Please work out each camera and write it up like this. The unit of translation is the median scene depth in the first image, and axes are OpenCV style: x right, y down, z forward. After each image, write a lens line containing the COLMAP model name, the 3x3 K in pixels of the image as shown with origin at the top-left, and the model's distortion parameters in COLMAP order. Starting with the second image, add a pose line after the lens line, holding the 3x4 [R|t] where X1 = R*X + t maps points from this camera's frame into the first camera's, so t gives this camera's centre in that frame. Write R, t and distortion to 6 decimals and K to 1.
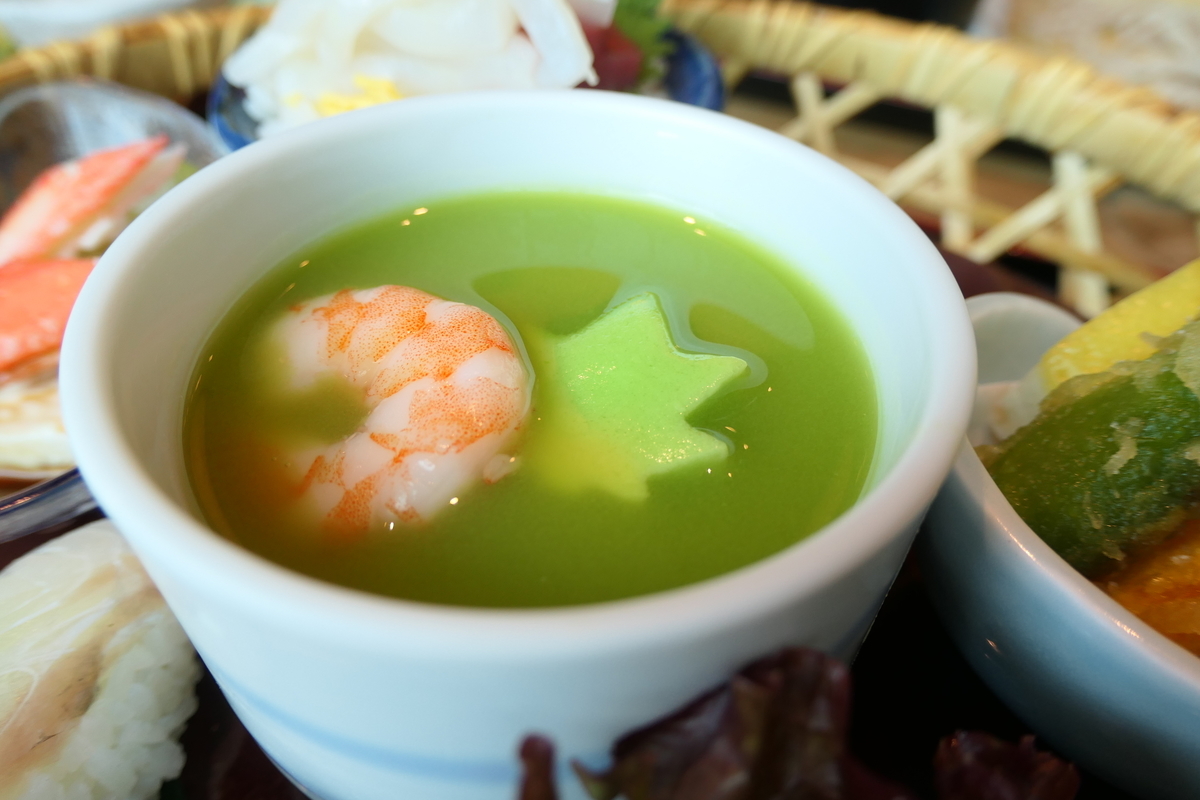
lens RADIAL K [[833.4, 0, 600.0], [0, 833.4, 400.0], [0, 0, 1]] dist [0.008900, 0.001456]
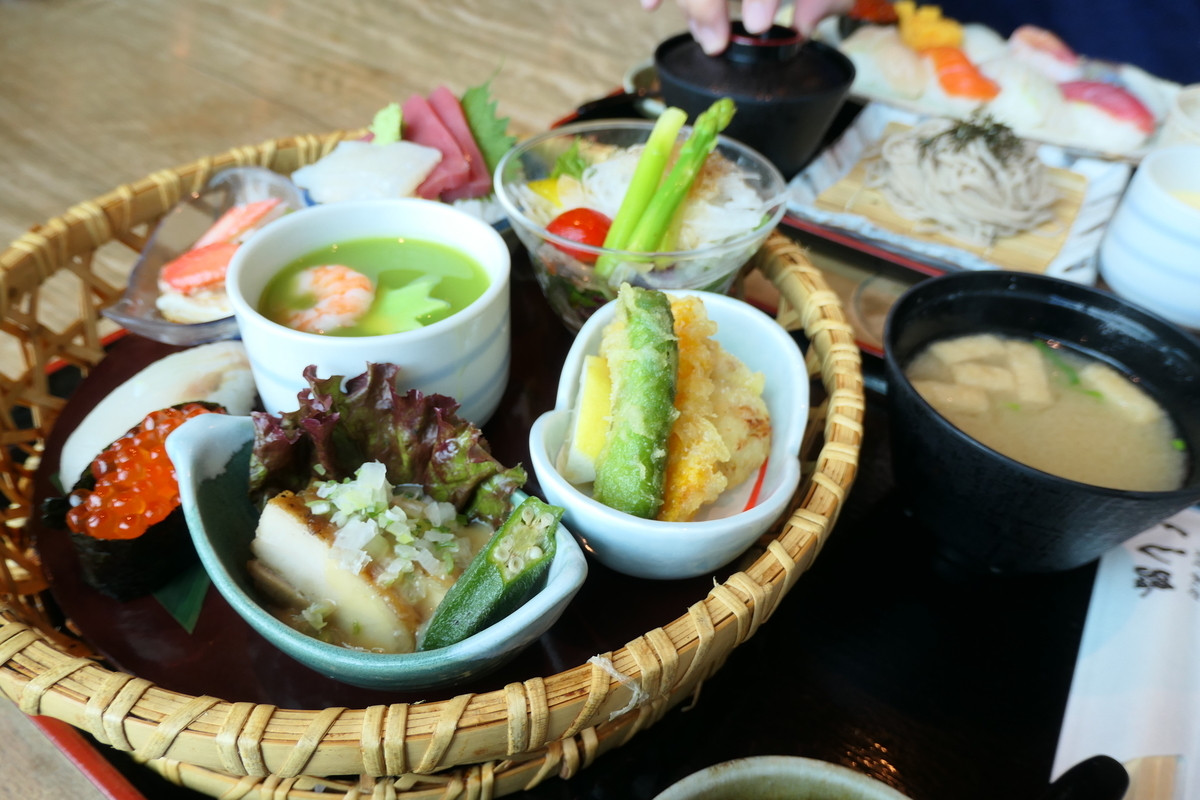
lens RADIAL K [[833.4, 0, 600.0], [0, 833.4, 400.0], [0, 0, 1]] dist [0.008900, 0.001456]
pose [[0.980413, 0.137402, -0.141107, 1.130097], [-0.145330, 0.988244, -0.047457, 0.335534], [0.132927, 0.067034, 0.988856, -1.718581]]
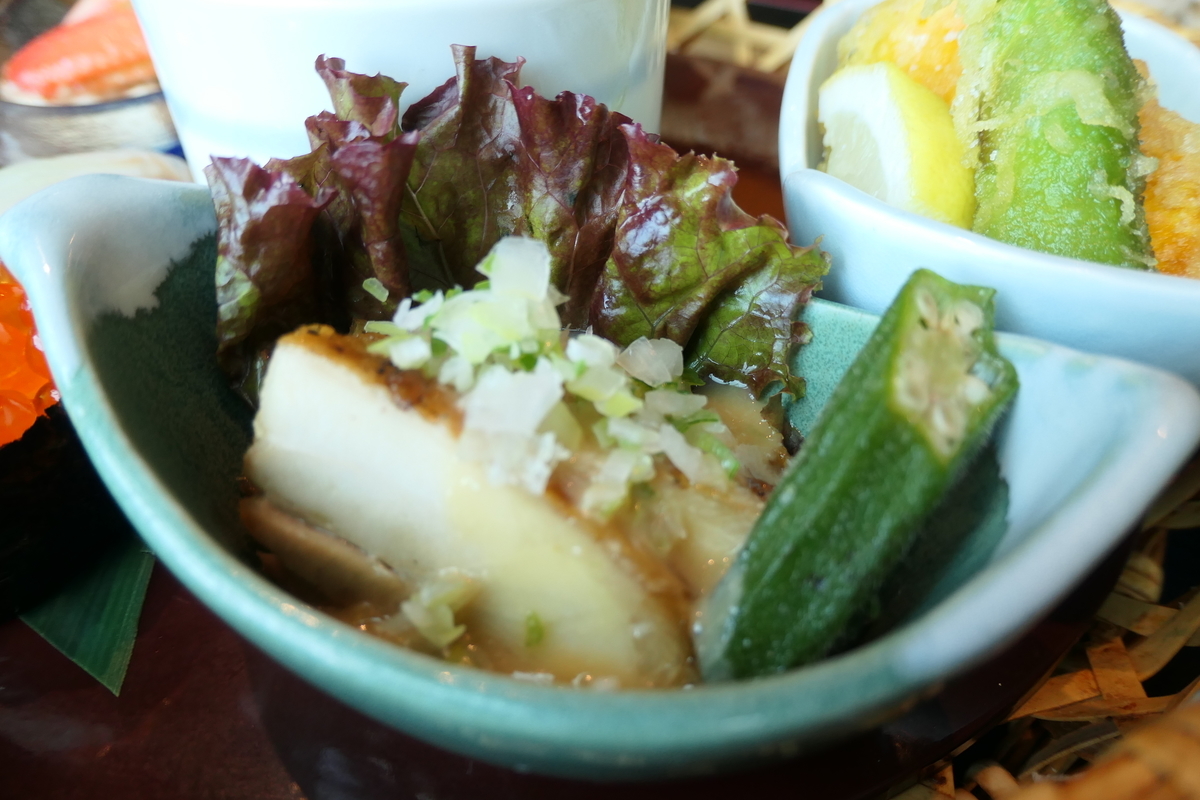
lens RADIAL K [[833.4, 0, 600.0], [0, 833.4, 400.0], [0, 0, 1]] dist [0.008900, 0.001456]
pose [[0.997452, 0.035741, -0.061736, 0.373252], [-0.038082, 0.998583, -0.037180, 0.709649], [0.060320, 0.039436, 0.997400, -0.460048]]
